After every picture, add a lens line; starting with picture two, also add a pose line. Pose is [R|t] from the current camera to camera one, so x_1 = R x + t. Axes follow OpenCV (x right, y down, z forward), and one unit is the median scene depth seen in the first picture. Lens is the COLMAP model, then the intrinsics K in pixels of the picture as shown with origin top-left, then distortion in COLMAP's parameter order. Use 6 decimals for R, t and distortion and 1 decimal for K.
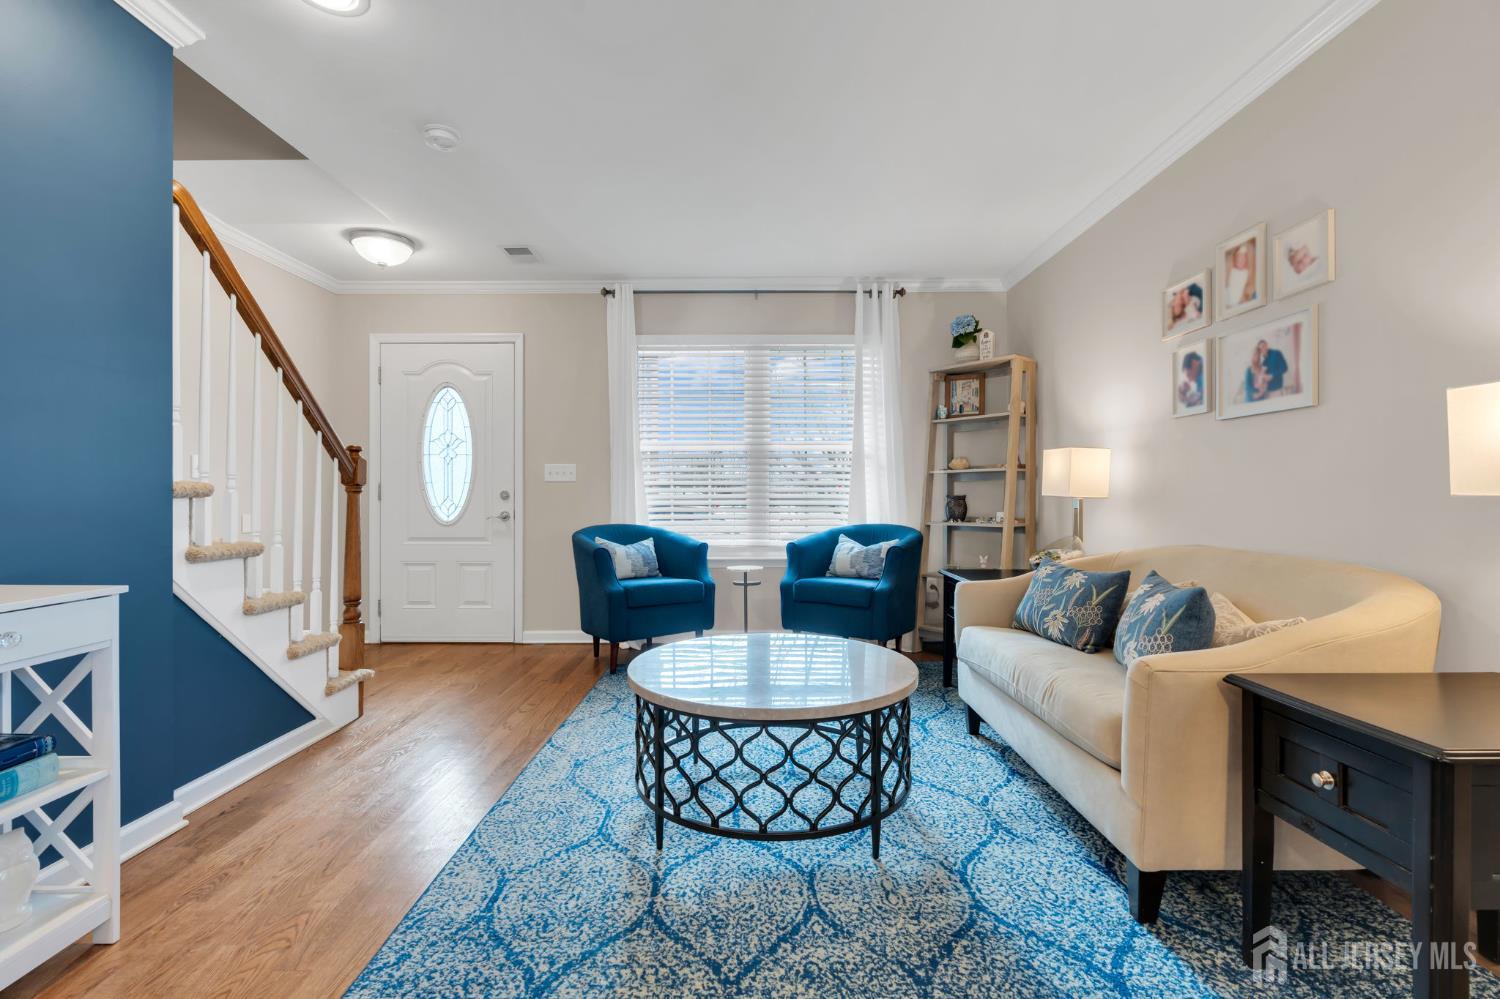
lens RADIAL K [[669.3, 0, 748.5], [0, 669.3, 495.7], [0, 0, 1]] dist [-0.013307, 0.004749]
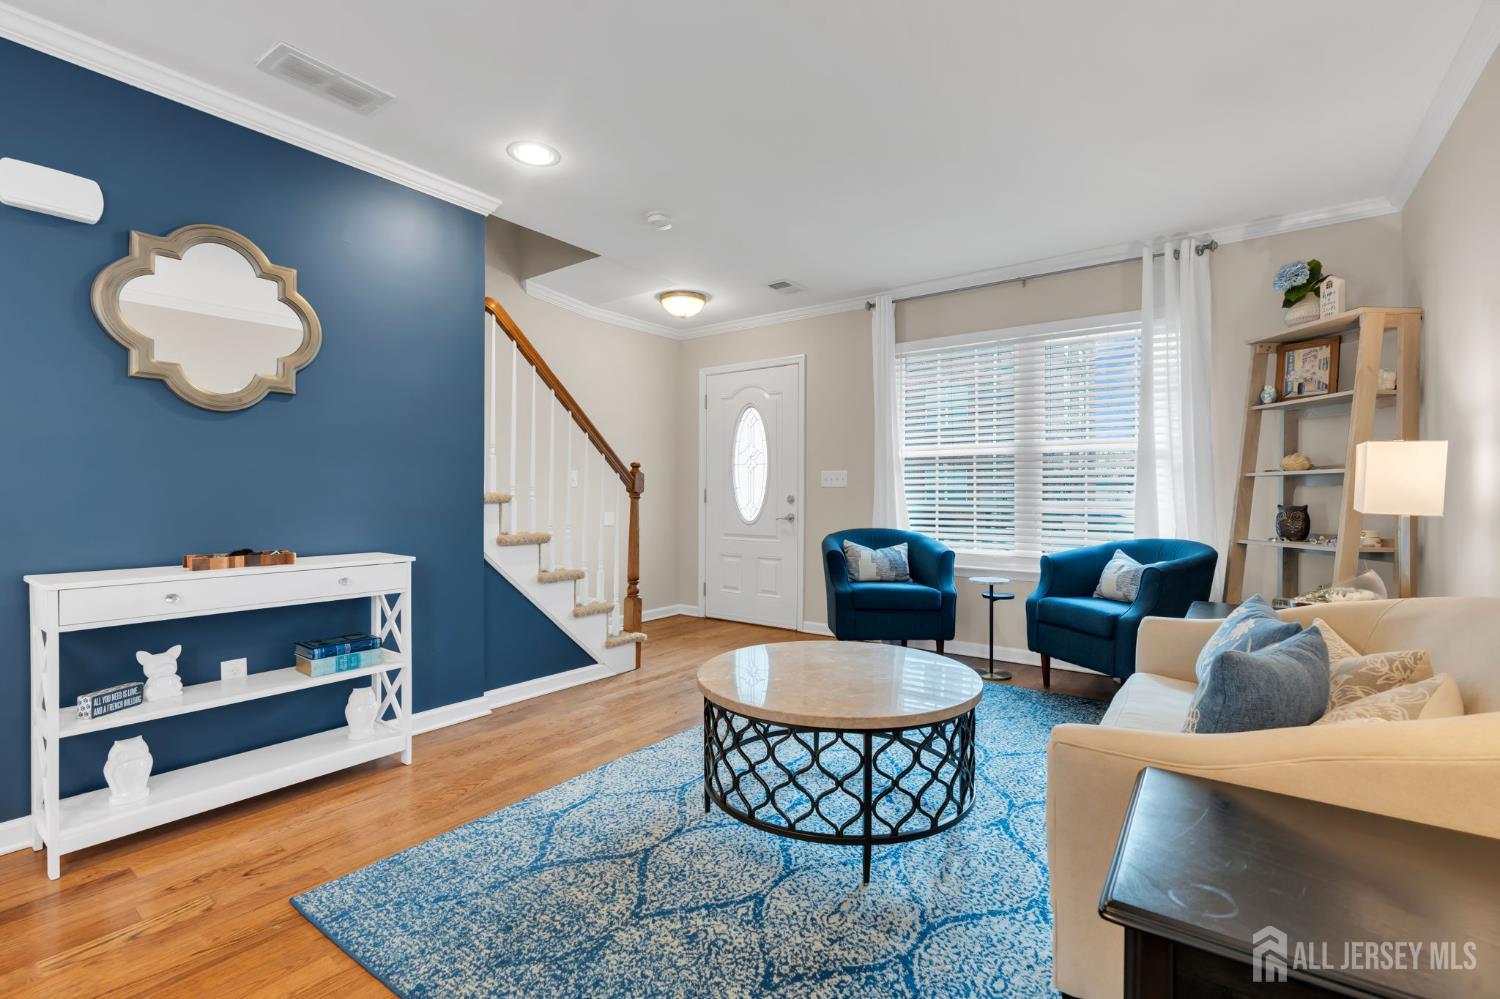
lens RADIAL K [[669.3, 0, 749.4], [0, 669.3, 496.2], [0, 0, 1]] dist [-0.013307, 0.004749]
pose [[0.805327, 0.006151, -0.592799, 0.290801], [-0.004538, 0.999981, 0.004211, -0.011999], [0.592813, -0.000701, 0.805340, 0.051381]]
